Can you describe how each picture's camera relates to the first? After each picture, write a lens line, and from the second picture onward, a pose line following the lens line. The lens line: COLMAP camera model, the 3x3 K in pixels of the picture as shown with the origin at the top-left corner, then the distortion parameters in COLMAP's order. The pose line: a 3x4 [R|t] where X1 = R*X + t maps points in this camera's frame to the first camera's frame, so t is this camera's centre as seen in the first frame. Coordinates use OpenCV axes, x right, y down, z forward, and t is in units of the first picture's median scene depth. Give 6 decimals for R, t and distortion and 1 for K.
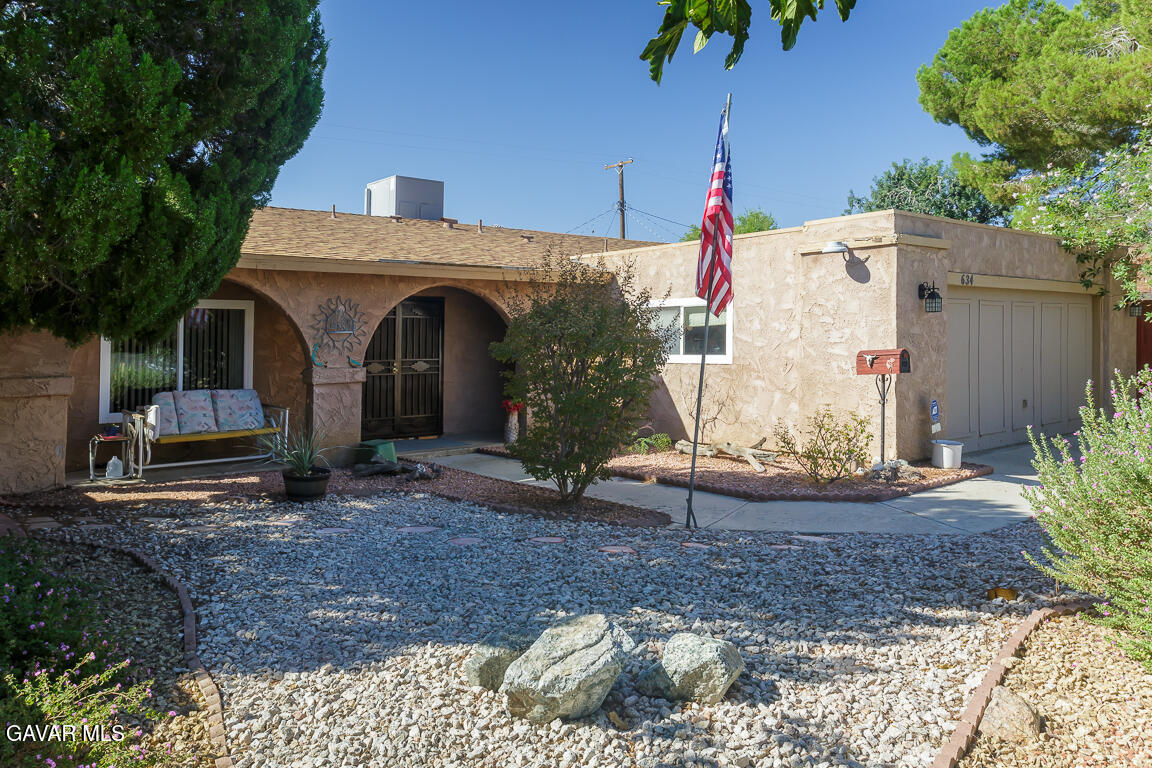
lens RADIAL K [[870.1, 0, 576.0], [0, 870.1, 384.0], [0, 0, 1]] dist [-0.033136, -0.000903]
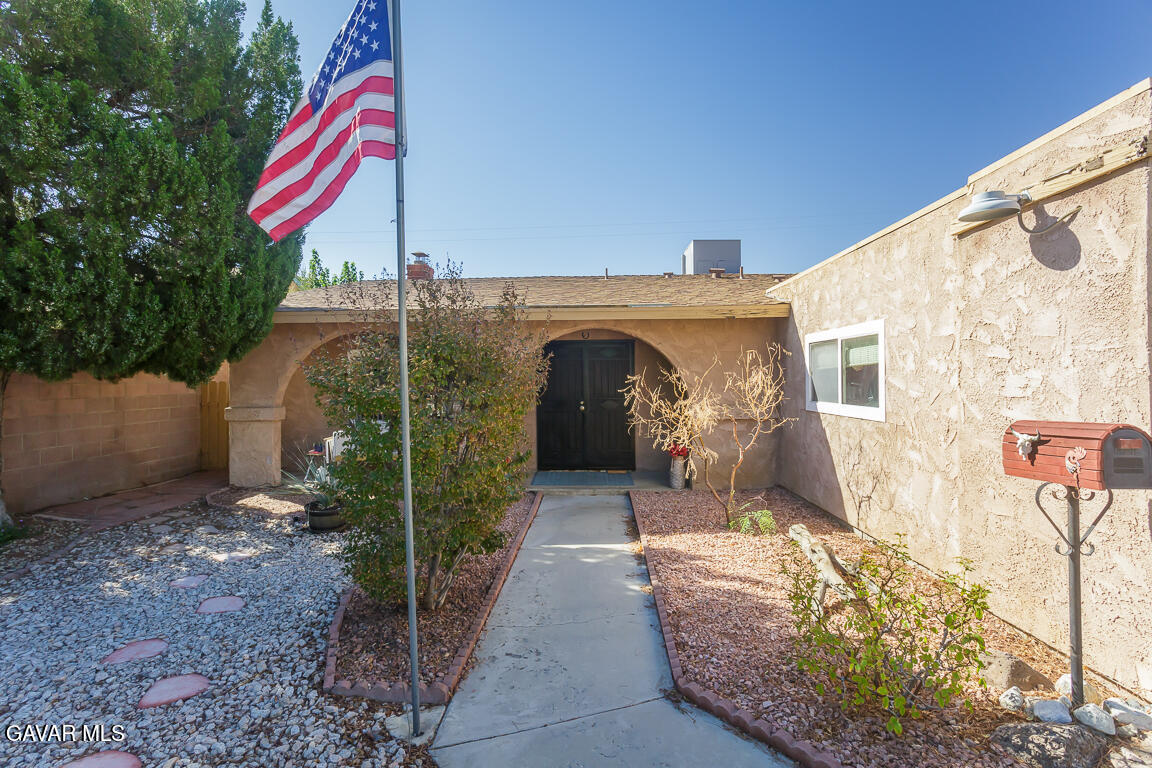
lens RADIAL K [[560.2, 0, 576.0], [0, 560.2, 384.0], [0, 0, 1]] dist [-0.000994, 0.000102]
pose [[0.763513, 0.011920, -0.645682, 0.294913], [-0.033173, 0.999234, -0.020779, -0.037821], [0.644940, 0.037285, 0.763323, 0.552557]]
